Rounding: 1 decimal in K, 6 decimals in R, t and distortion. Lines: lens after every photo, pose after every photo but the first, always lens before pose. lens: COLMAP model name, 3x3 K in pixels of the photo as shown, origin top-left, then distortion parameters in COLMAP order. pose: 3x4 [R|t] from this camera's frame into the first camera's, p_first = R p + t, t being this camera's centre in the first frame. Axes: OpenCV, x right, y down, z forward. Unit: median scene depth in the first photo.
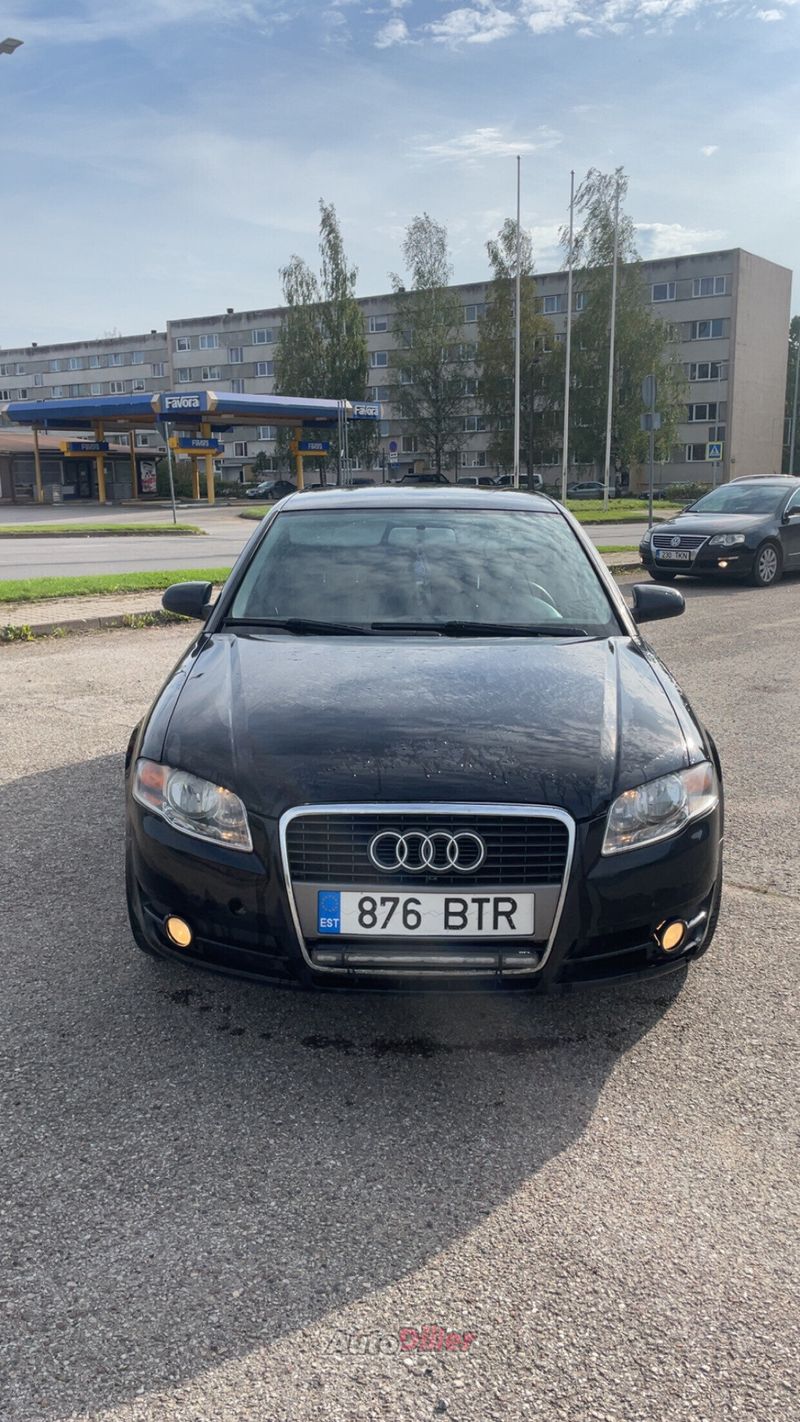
lens RADIAL K [[1099.8, 0, 400.1], [0, 1099.8, 733.9], [0, 0, 1]] dist [0.175857, -0.254852]
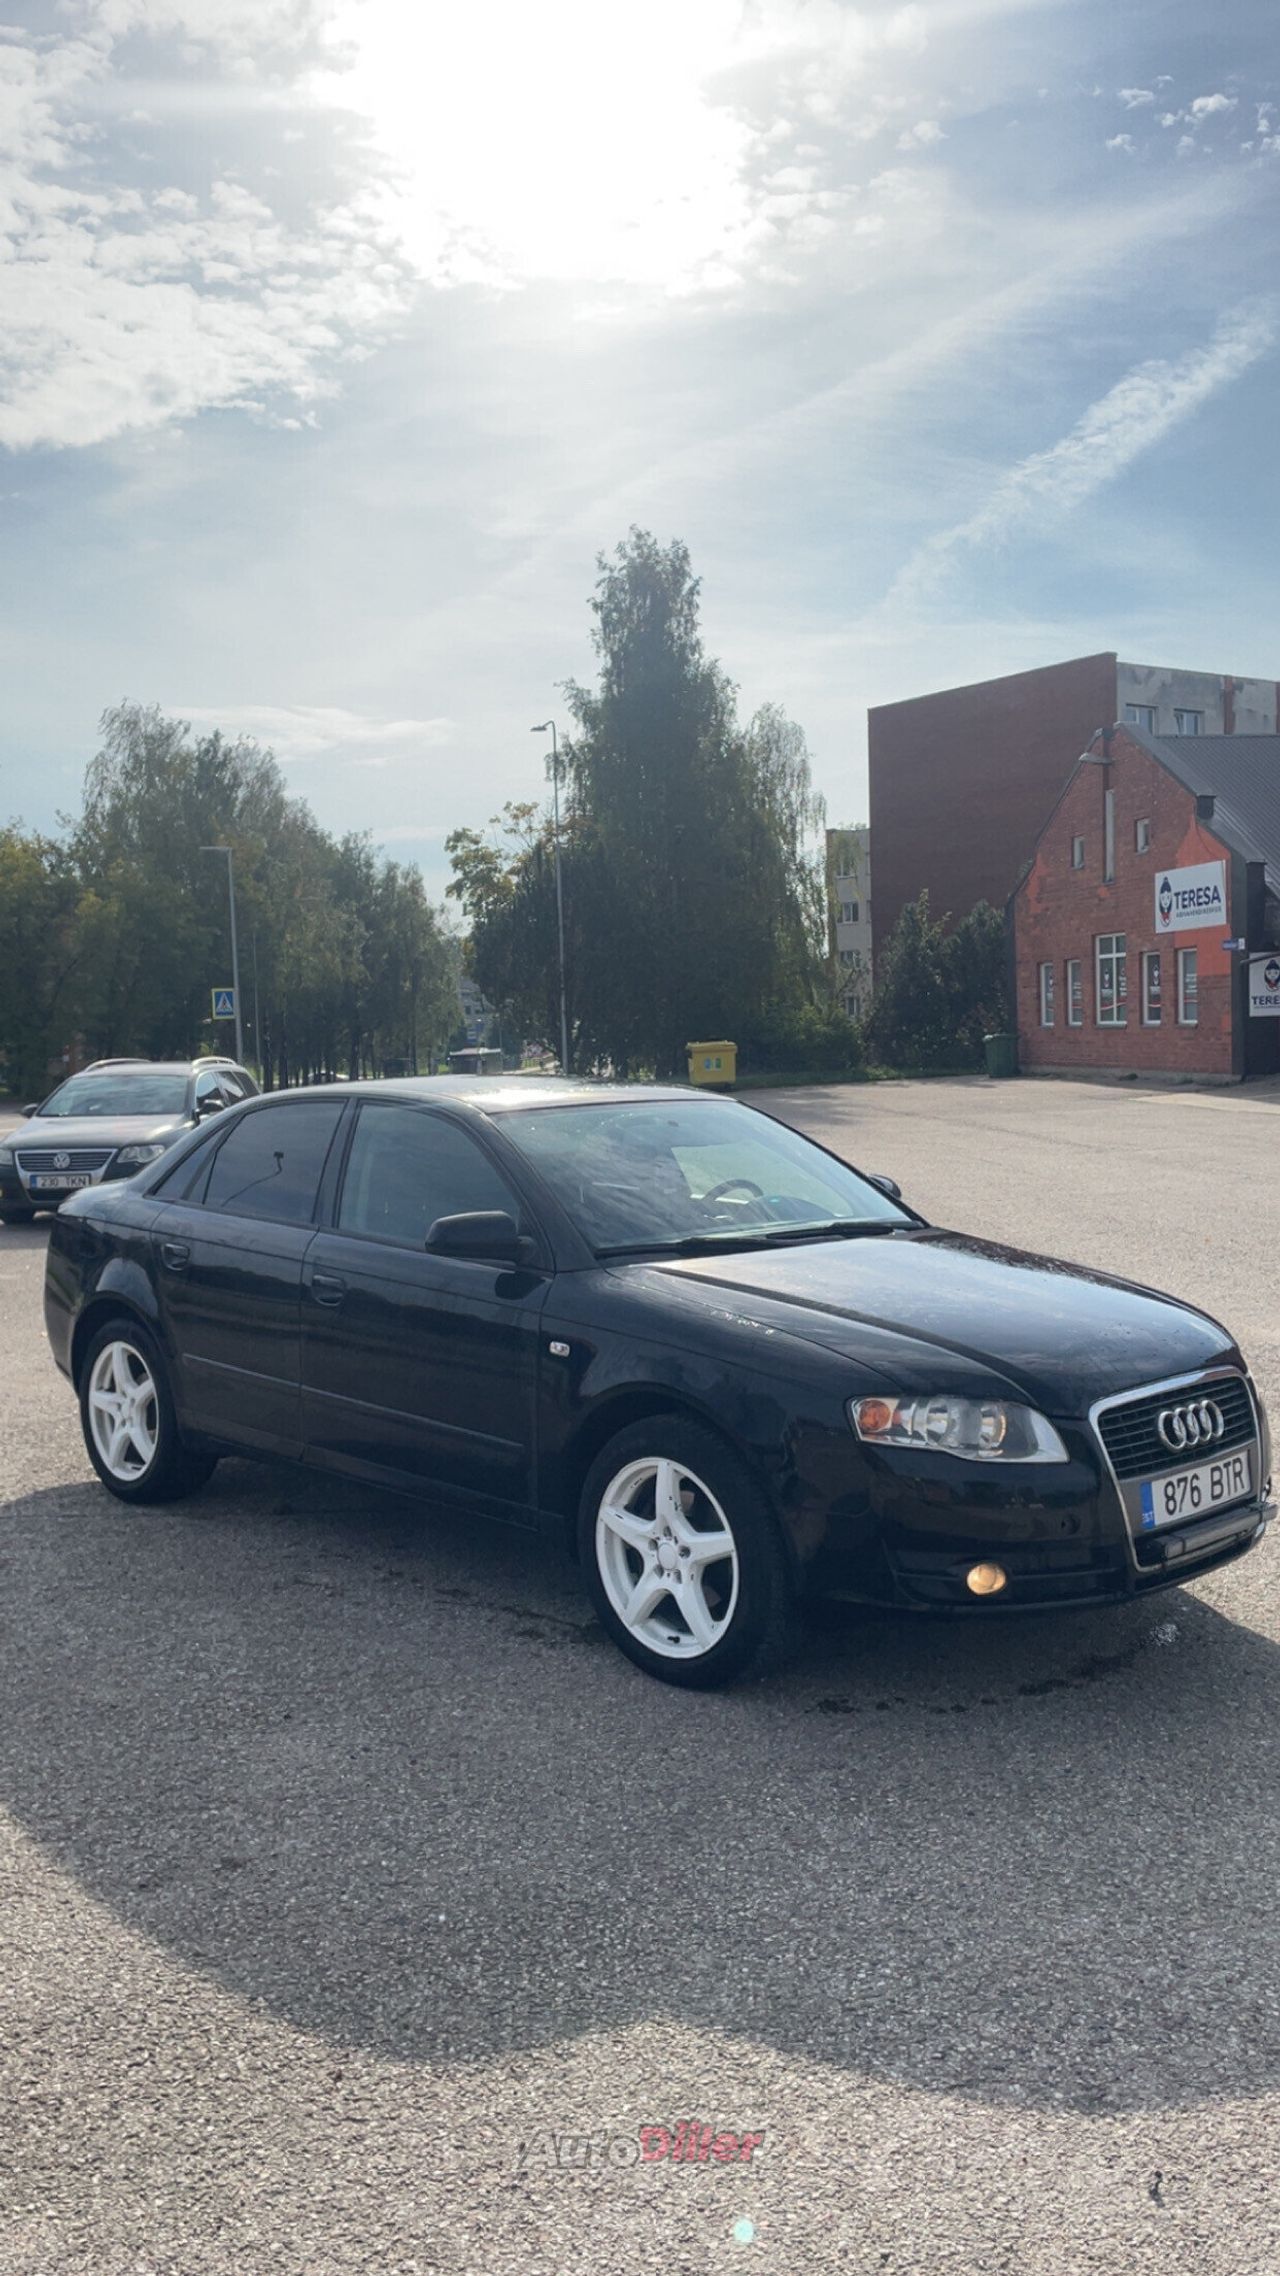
lens RADIAL K [[1760.3, 0, 640.2], [0, 1760.3, 1174.6], [0, 0, 1]] dist [0.175857, -0.254852]
pose [[0.721516, -0.070162, 0.688834, -1.426749], [0.180292, 0.979572, -0.089071, -0.060447], [-0.668513, 0.188458, 0.719426, 0.124977]]
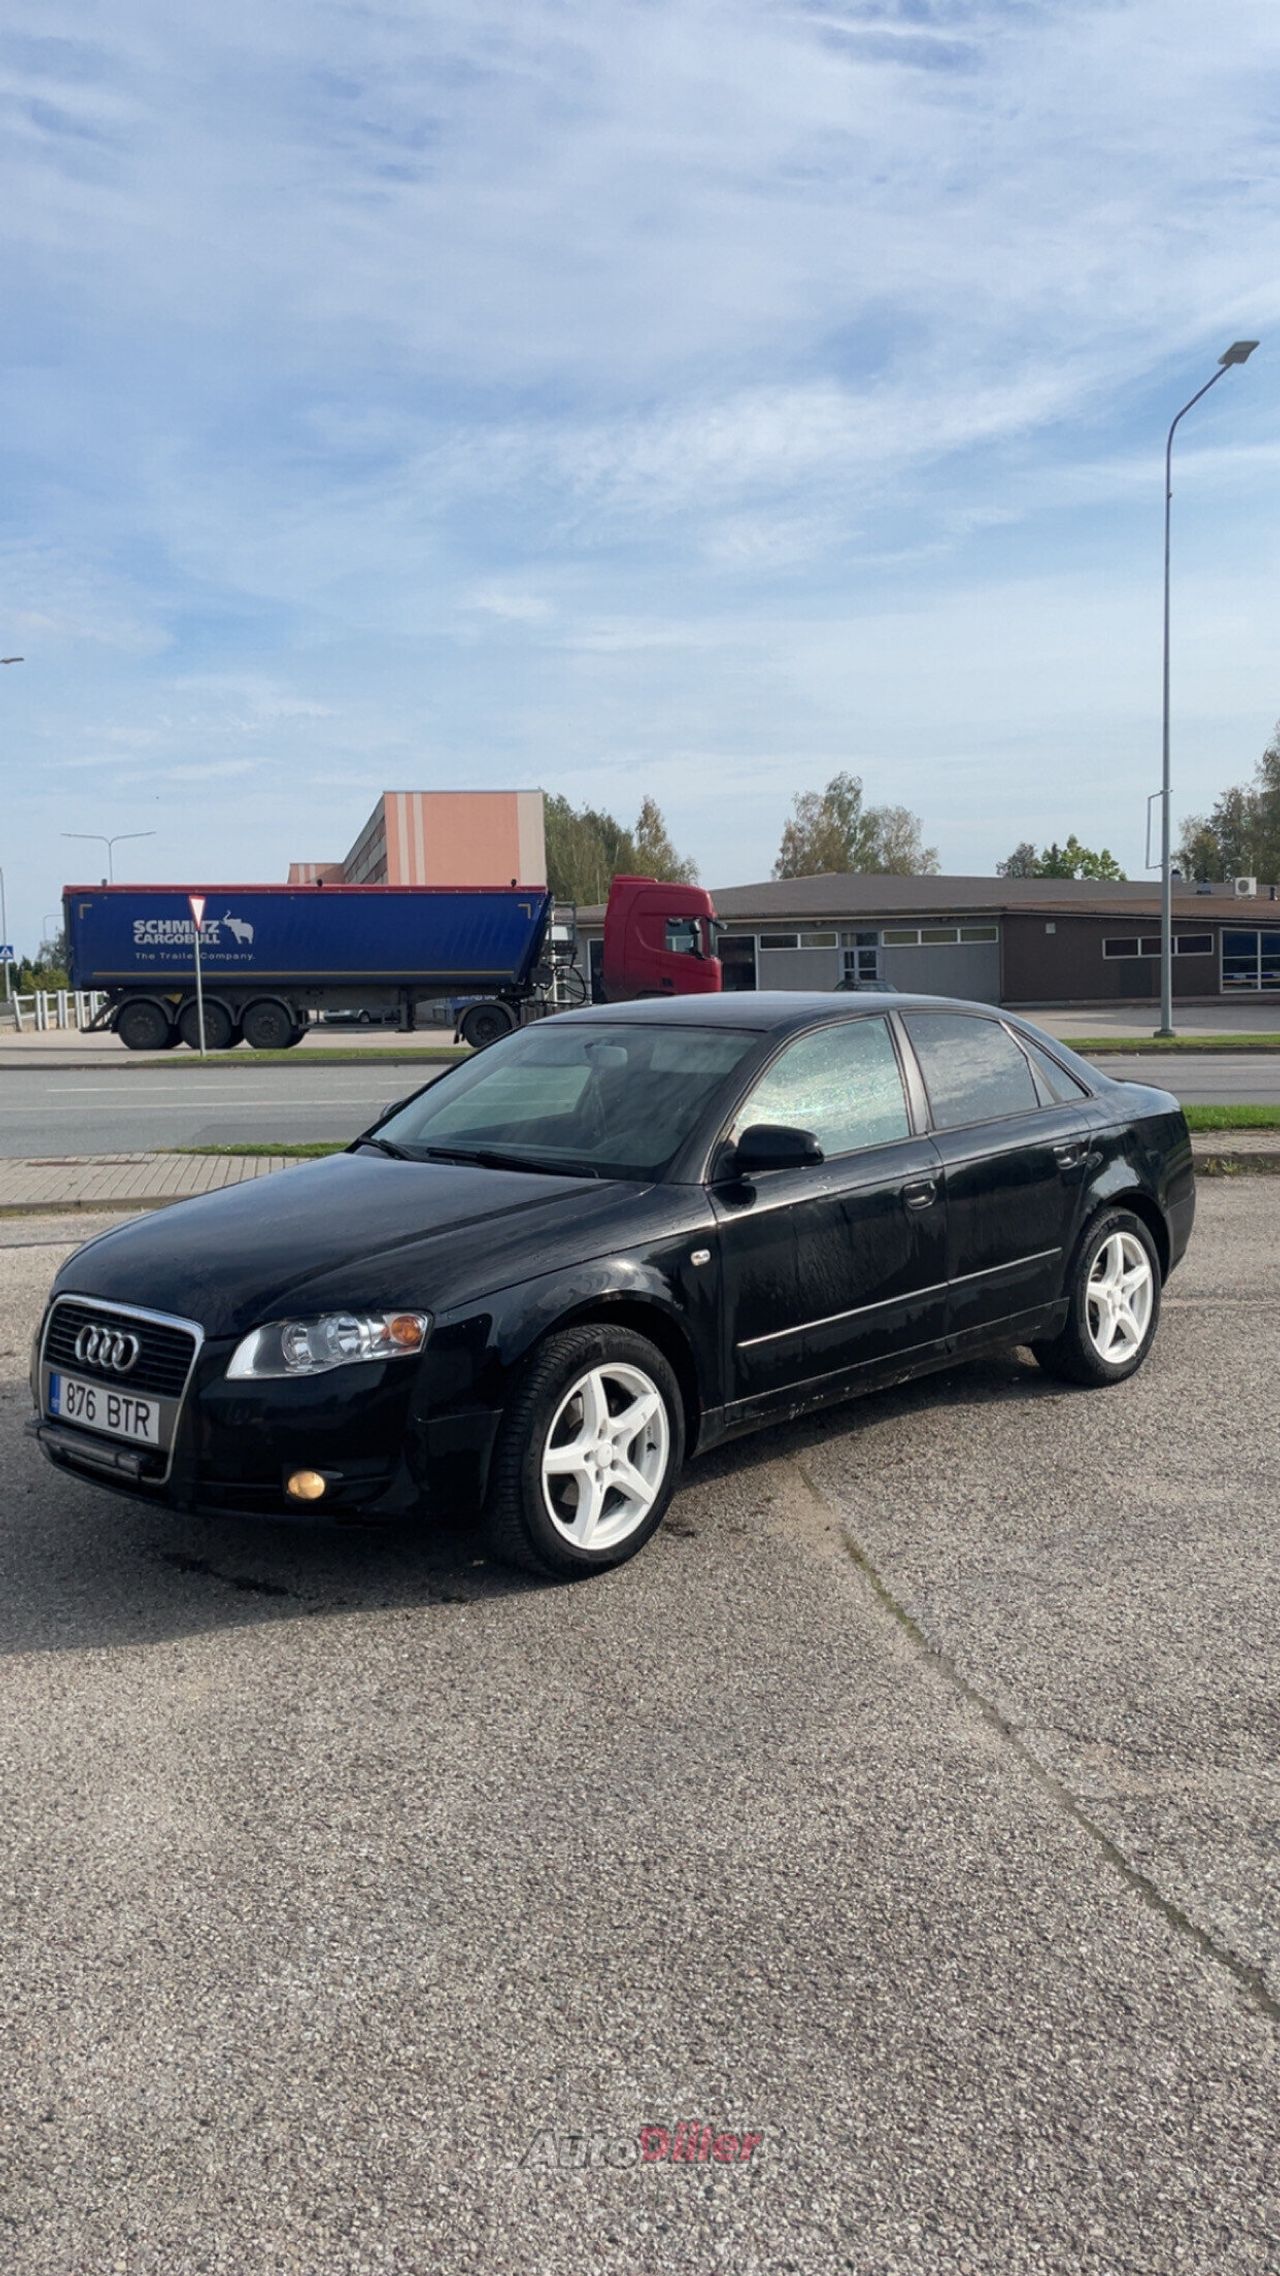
lens RADIAL K [[1760.3, 0, 640.2], [0, 1760.3, 1174.6], [0, 0, 1]] dist [0.175857, -0.254852]
pose [[0.716820, 0.058516, -0.694798, 1.559861], [-0.130752, 0.990076, -0.051513, -0.036228], [0.684889, 0.127772, 0.717357, 0.102159]]
